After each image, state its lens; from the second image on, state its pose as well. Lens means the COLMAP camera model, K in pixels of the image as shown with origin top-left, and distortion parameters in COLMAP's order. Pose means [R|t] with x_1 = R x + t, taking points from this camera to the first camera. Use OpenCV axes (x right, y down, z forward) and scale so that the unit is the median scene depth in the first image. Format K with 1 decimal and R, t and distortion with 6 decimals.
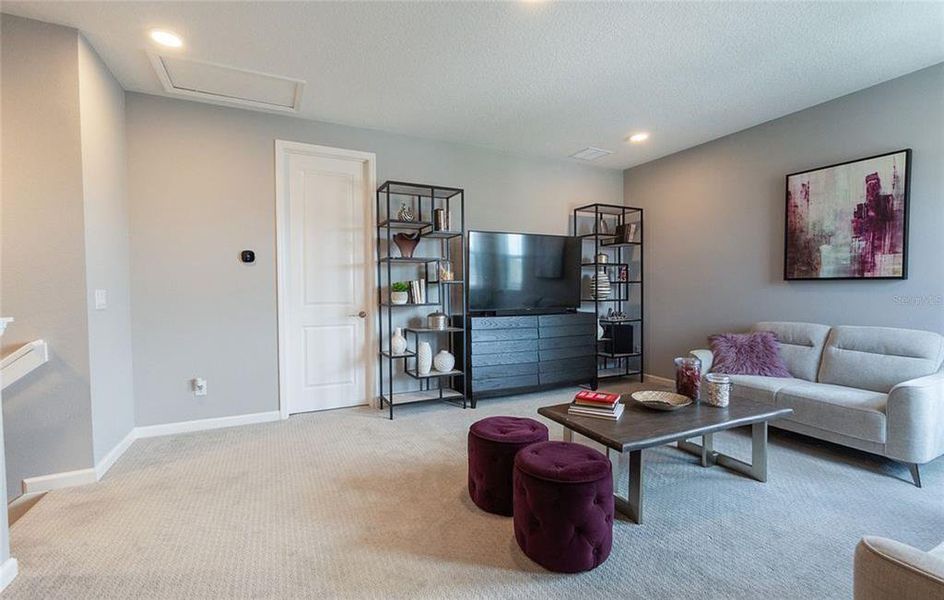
lens RADIAL K [[413.9, 0, 472.0], [0, 413.9, 300.0], [0, 0, 1]] dist [0.001197, 0.000050]
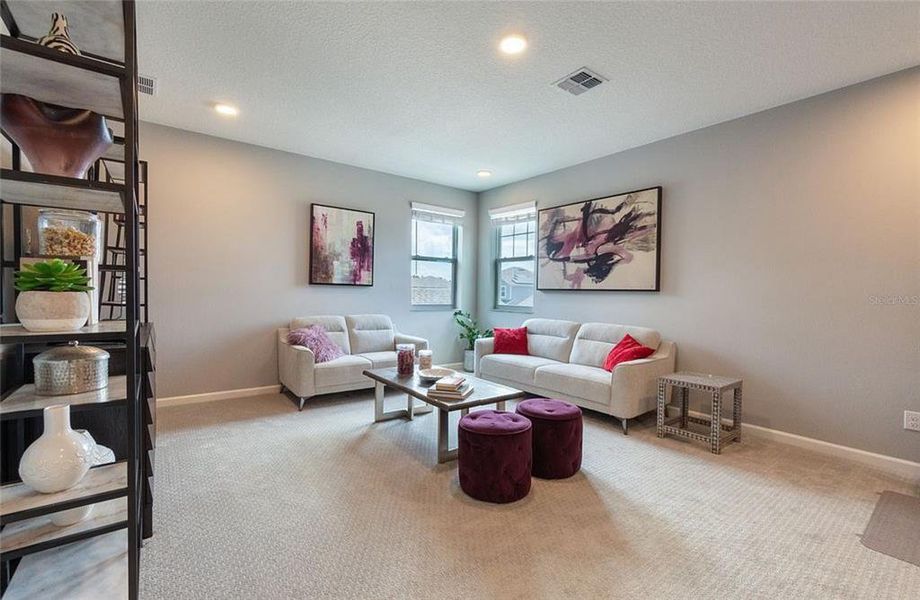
lens RADIAL K [[395.2, 0, 460.0], [0, 395.2, 300.0], [0, 0, 1]] dist [-0.000611, -0.000004]
pose [[-0.209054, -0.012784, 0.977820, -0.635009], [0.017171, 0.999712, 0.016742, -0.013260], [-0.977753, 0.020290, -0.208775, 0.934072]]
